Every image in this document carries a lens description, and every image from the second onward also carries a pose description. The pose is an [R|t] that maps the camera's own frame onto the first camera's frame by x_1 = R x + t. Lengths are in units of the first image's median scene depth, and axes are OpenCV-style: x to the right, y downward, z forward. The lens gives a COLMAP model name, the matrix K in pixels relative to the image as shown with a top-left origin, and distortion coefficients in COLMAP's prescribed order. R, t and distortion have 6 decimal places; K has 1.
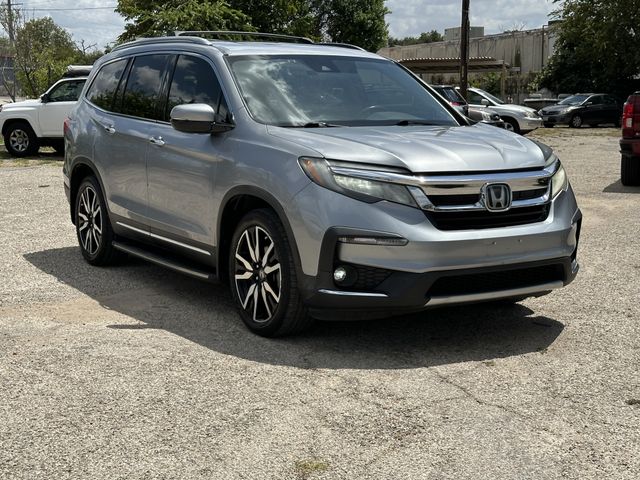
lens RADIAL K [[983.9, 0, 320.4], [0, 983.9, 240.5], [0, 0, 1]] dist [-0.019986, 0.000000]
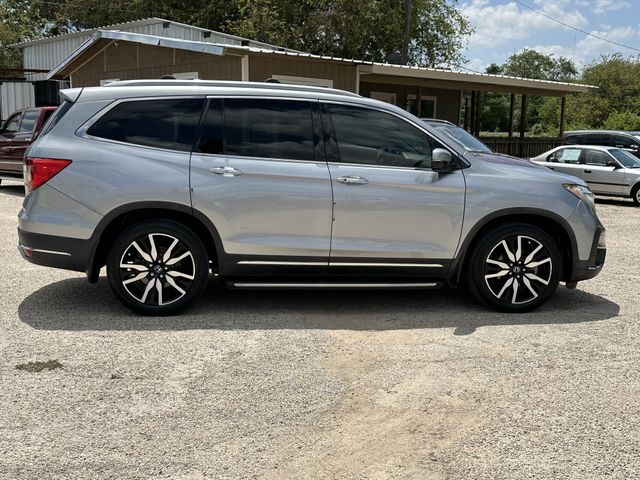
lens RADIAL K [[744.8, 0, 320.9], [0, 744.8, 240.1], [0, 0, 1]] dist [0.033154, 0.000000]
pose [[0.455035, -0.116153, 0.882866, -1.188969], [0.113437, 0.990940, 0.071905, -0.122739], [-0.883219, 0.067431, 0.464088, 0.792952]]
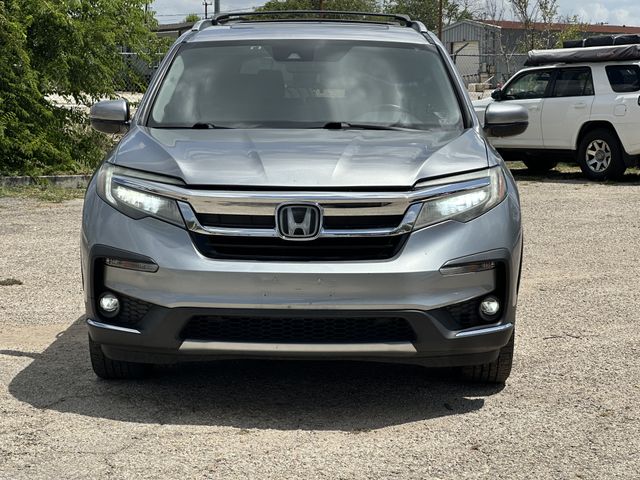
lens RADIAL K [[1465.8, 0, 320.1], [0, 1465.8, 239.8], [0, 0, 1]] dist [-0.054120, 0.000000]
pose [[0.878317, 0.060819, -0.474194, 0.715518], [-0.082714, 0.996249, -0.025429, -0.002145], [0.470869, 0.061557, 0.880053, -0.002227]]
